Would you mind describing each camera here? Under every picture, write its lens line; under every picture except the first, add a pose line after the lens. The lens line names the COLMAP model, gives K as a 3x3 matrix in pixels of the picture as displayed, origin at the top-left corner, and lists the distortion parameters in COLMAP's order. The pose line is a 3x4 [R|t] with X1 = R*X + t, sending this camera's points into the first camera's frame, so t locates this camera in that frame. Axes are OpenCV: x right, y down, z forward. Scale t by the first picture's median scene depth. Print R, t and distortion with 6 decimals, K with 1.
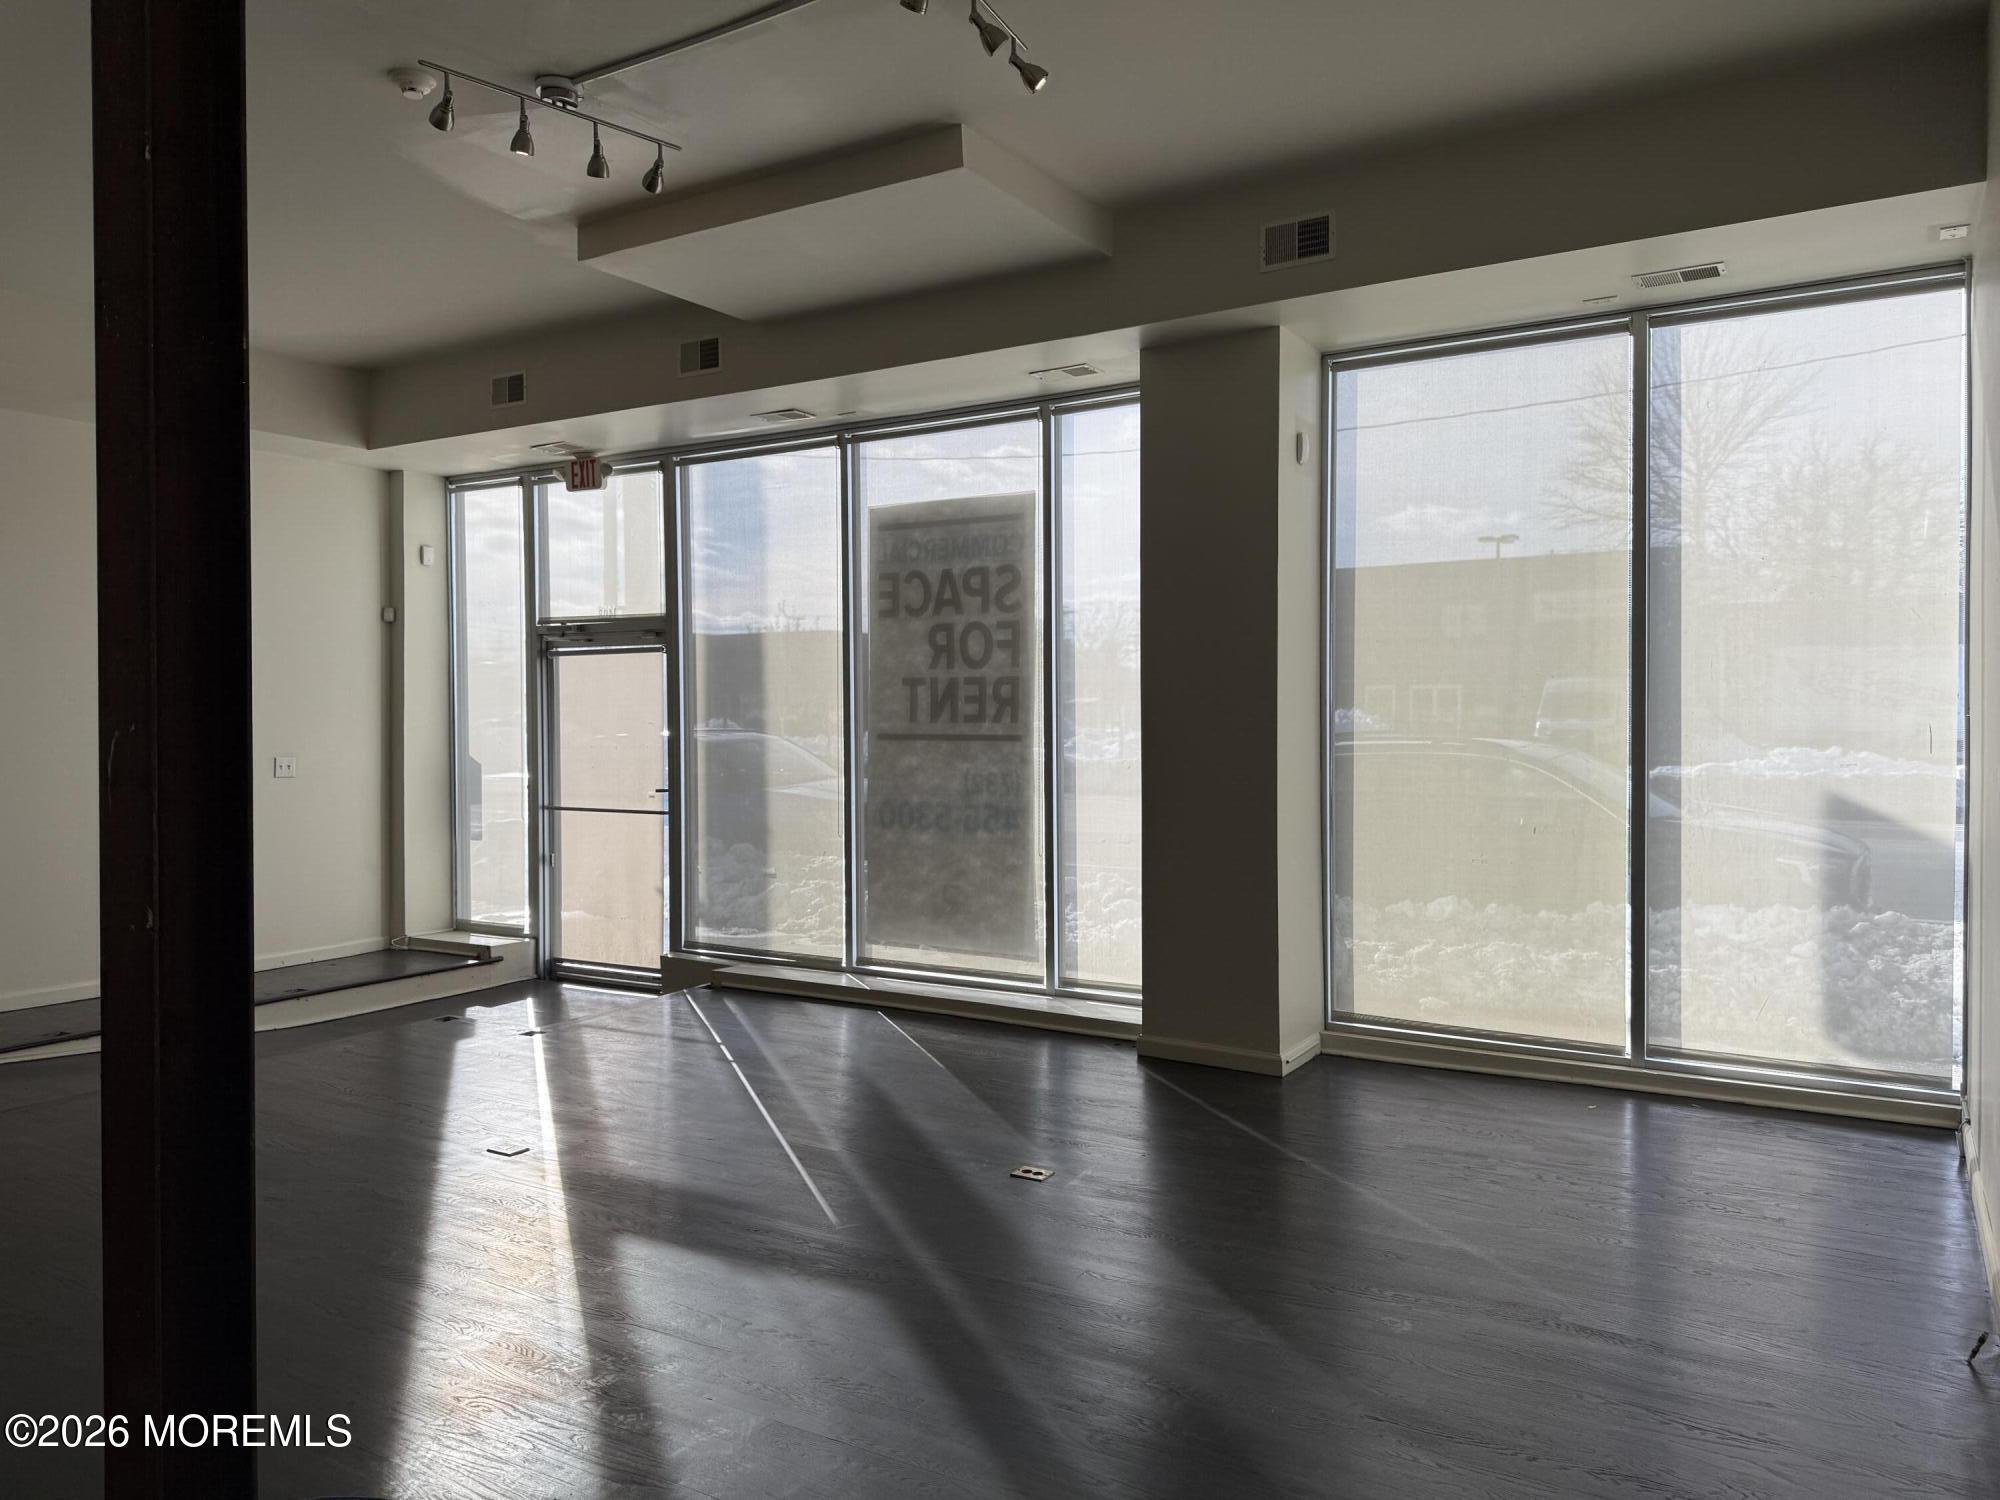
lens RADIAL K [[1407.1, 0, 990.9], [0, 1407.1, 756.6], [0, 0, 1]] dist [0.076534, -0.090594]
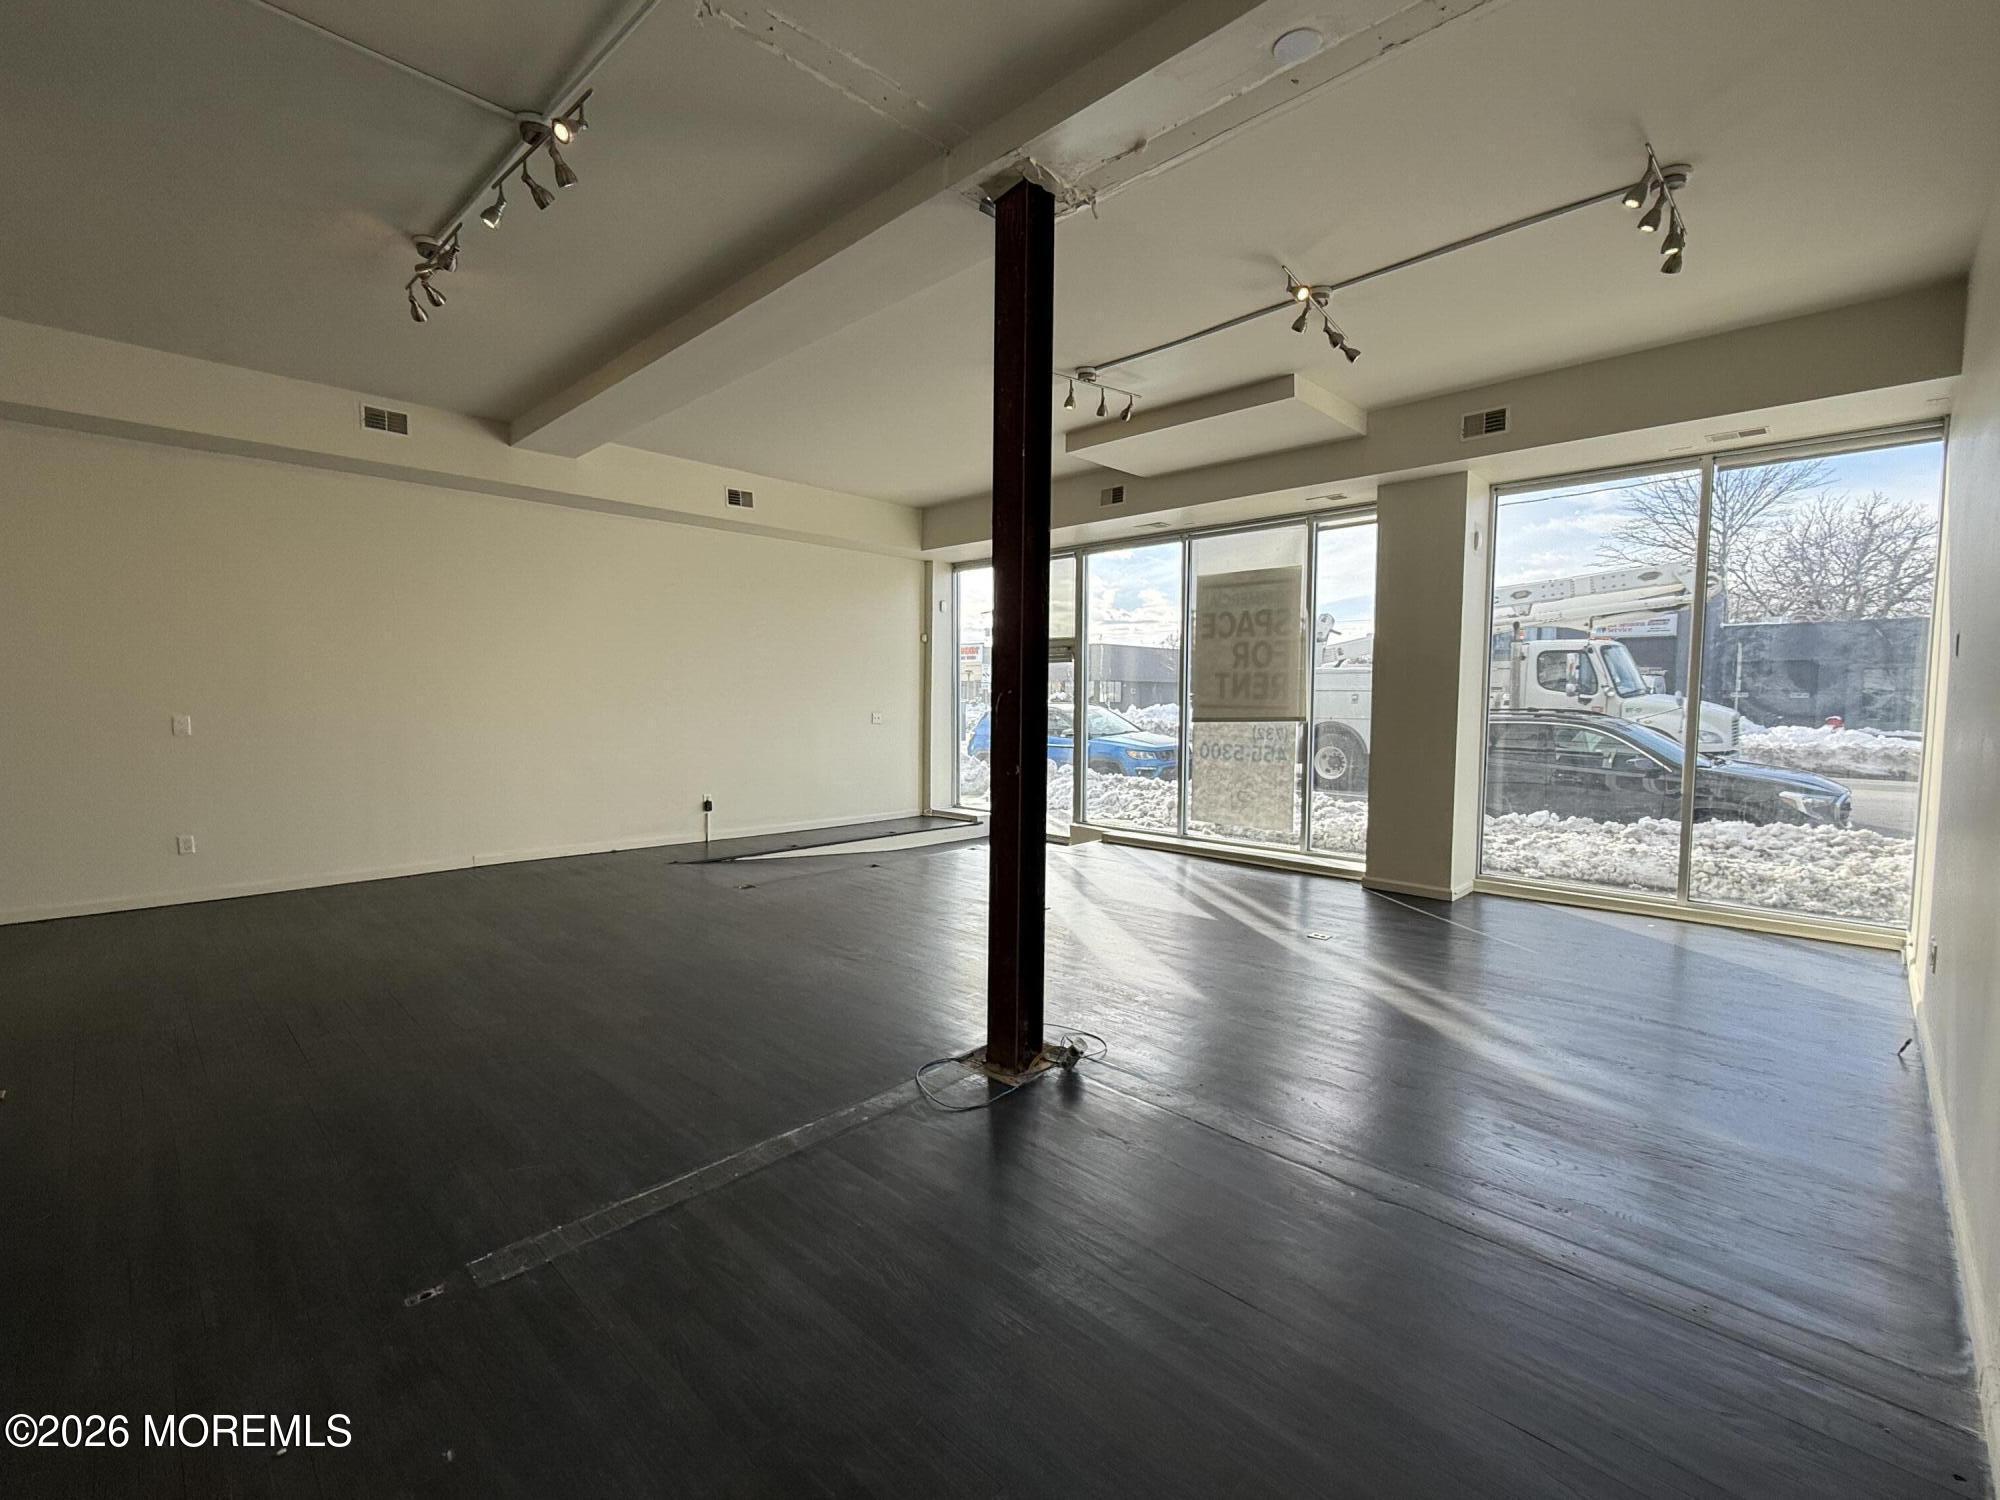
lens RADIAL K [[887.4, 0, 1003.1], [0, 887.4, 757.4], [0, 0, 1]] dist [0.003652, 0.001555]
pose [[0.977443, 0.026337, -0.209549, -0.088084], [-0.018217, 0.999010, 0.040587, 0.009613], [0.210410, -0.035854, 0.976955, -0.147076]]
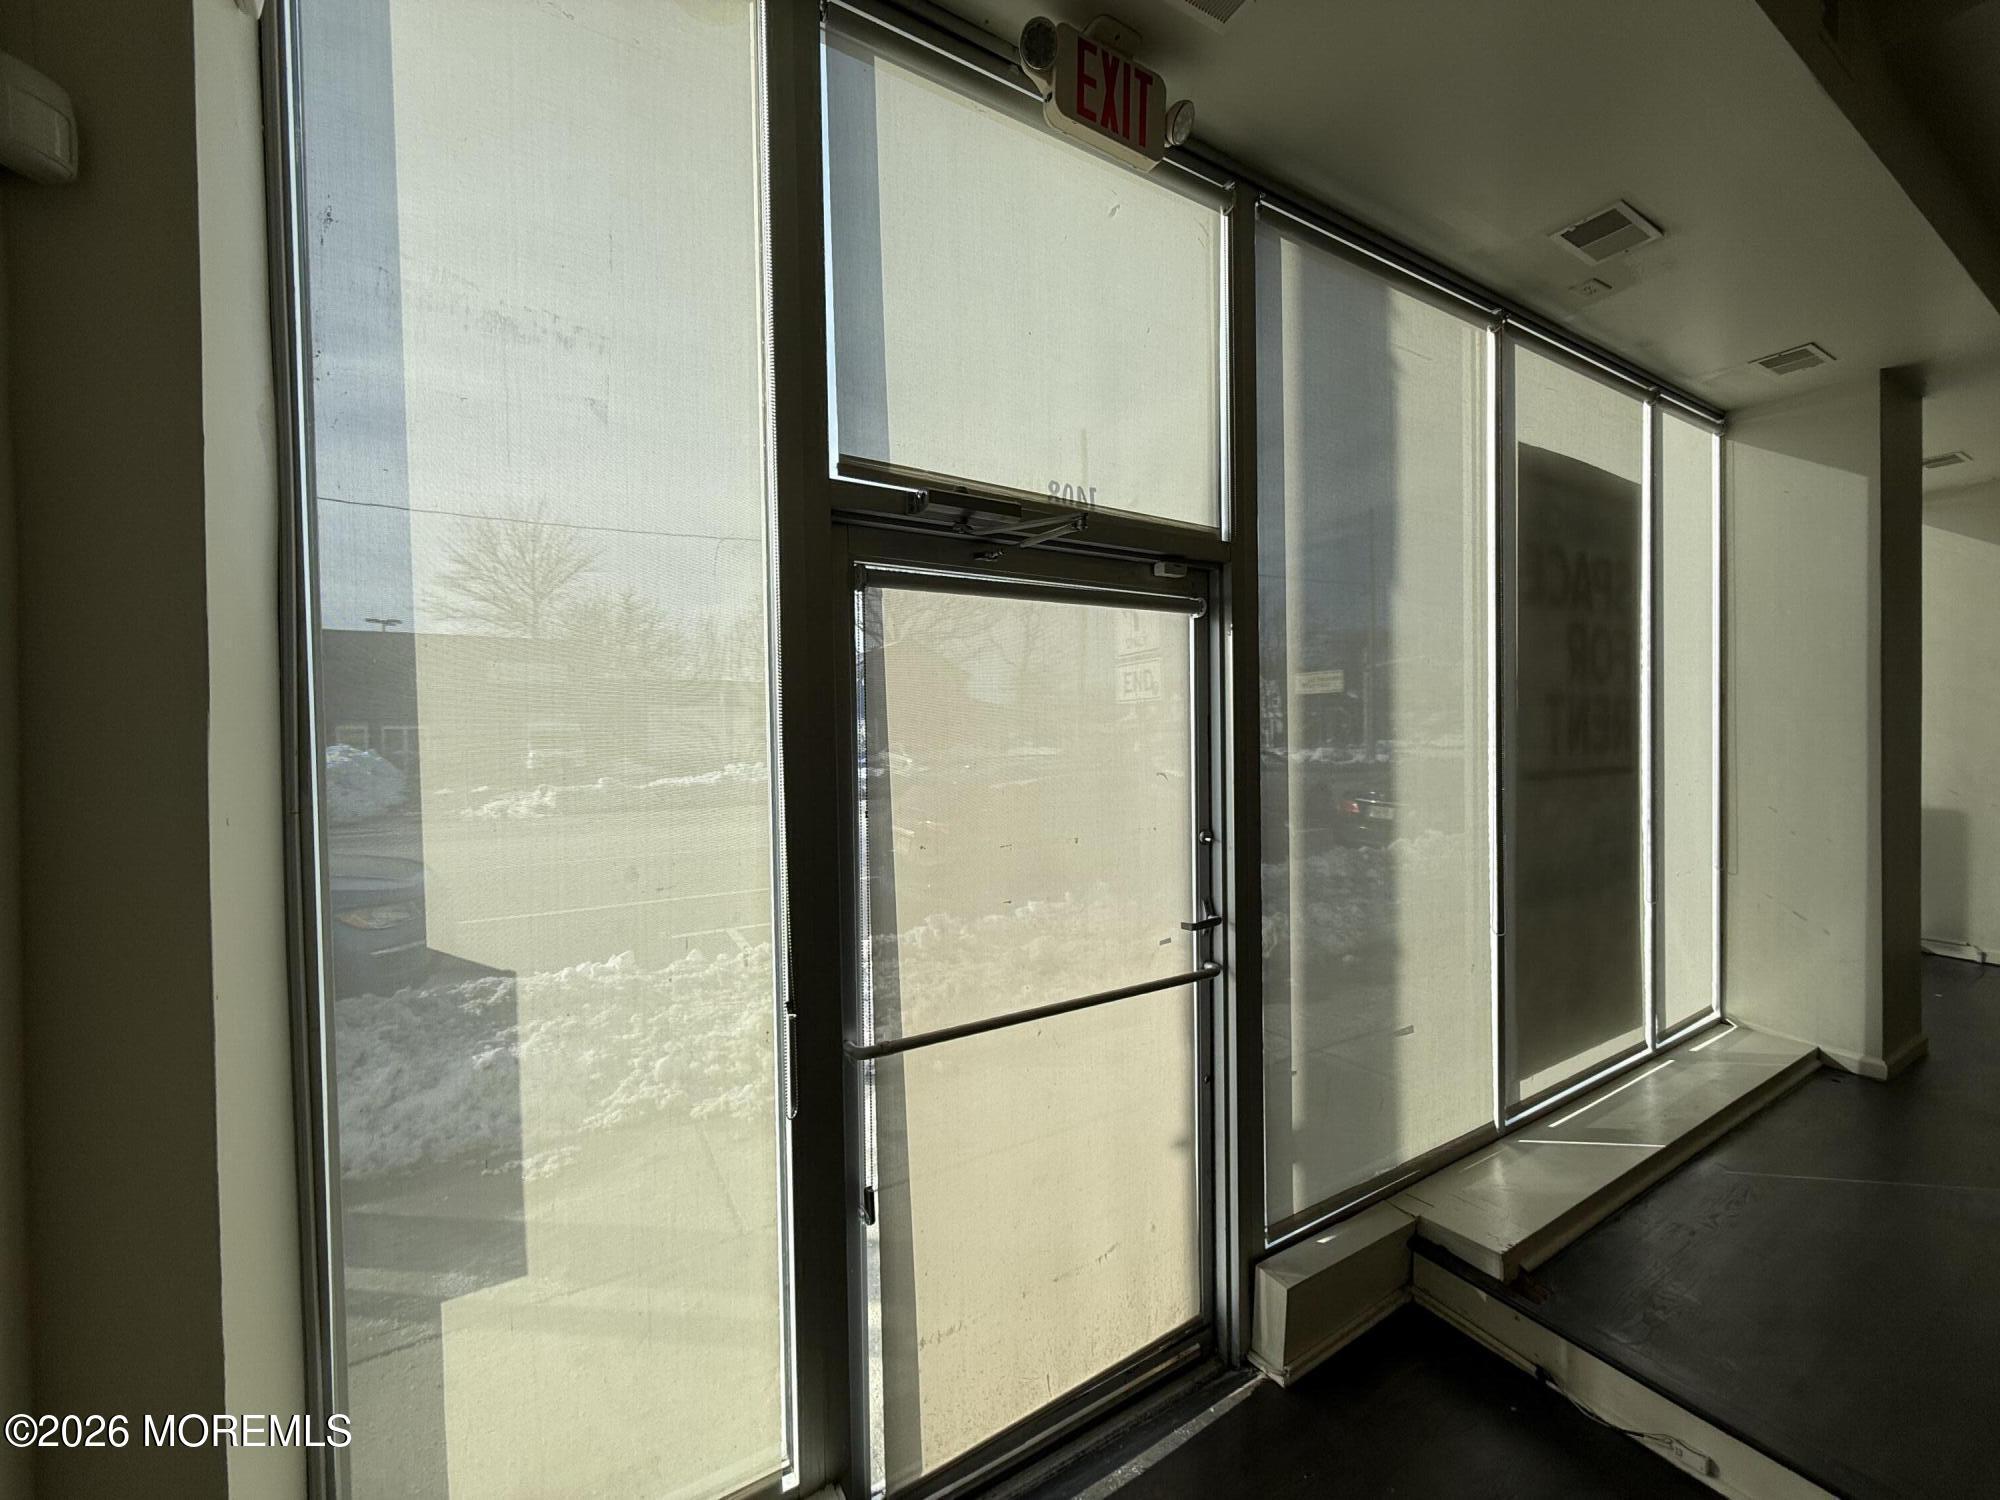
lens RADIAL K [[797.2, 0, 993.0], [0, 797.2, 747.4], [0, 0, 1]] dist [-0.000513, 0.000586]
pose [[0.462019, -0.013164, 0.886772, -0.548467], [0.037278, 0.999294, -0.004588, -0.037072], [-0.886086, 0.035177, 0.462184, 1.063750]]
